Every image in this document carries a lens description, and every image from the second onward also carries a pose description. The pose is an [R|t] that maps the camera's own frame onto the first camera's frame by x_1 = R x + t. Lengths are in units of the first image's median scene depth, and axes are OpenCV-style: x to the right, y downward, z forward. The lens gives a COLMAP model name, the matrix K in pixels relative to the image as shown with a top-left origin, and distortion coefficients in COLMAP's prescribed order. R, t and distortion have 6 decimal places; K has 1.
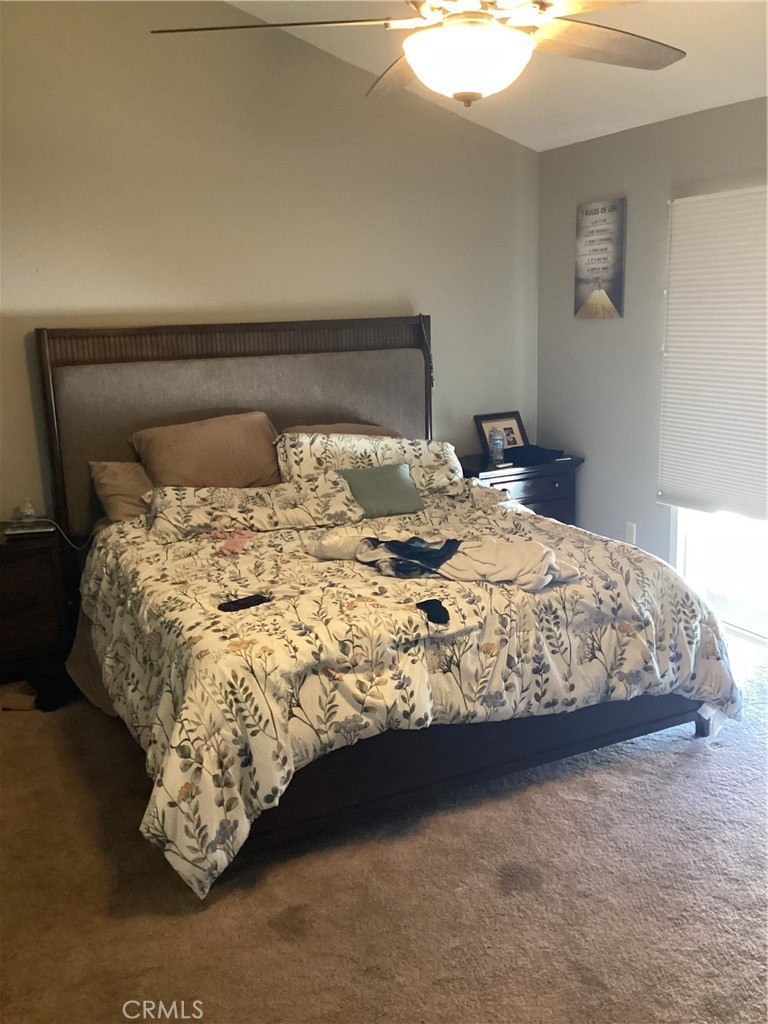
lens RADIAL K [[933.5, 0, 383.7], [0, 933.5, 517.0], [0, 0, 1]] dist [0.080886, 0.000000]
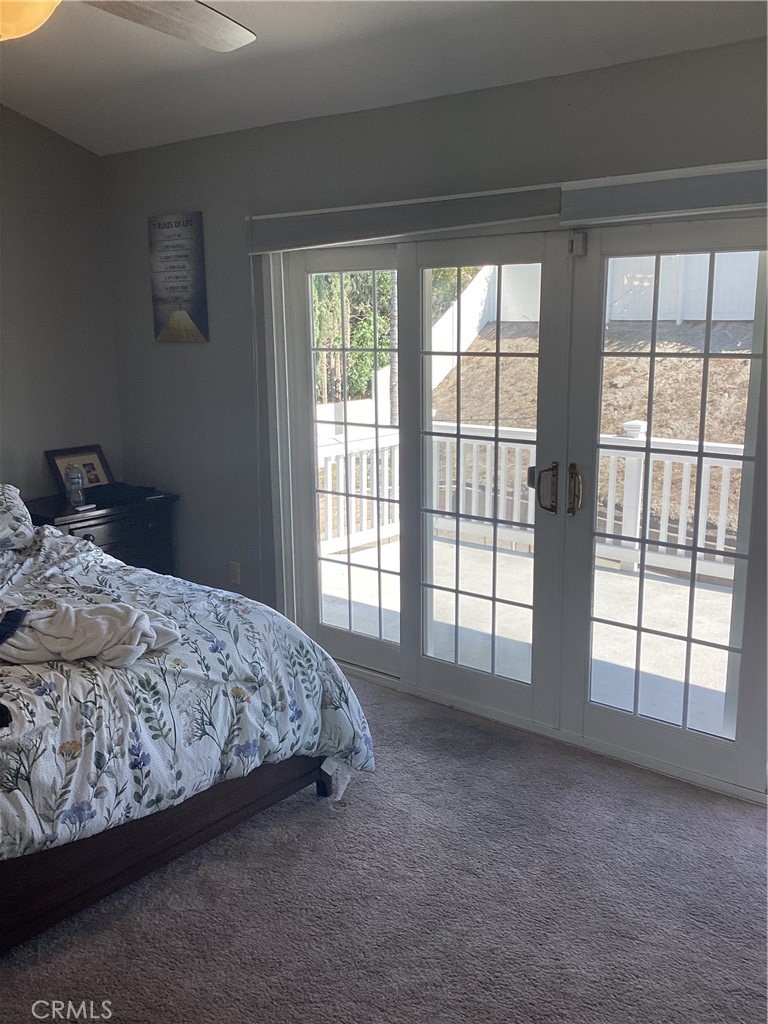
lens RADIAL K [[933.5, 0, 383.9], [0, 933.5, 511.9], [0, 0, 1]] dist [0.080886, 0.000000]
pose [[0.910583, -0.059858, 0.408970, 0.036604], [0.075526, 0.996896, -0.022251, -0.016907], [-0.406368, 0.051149, 0.912277, 0.149641]]
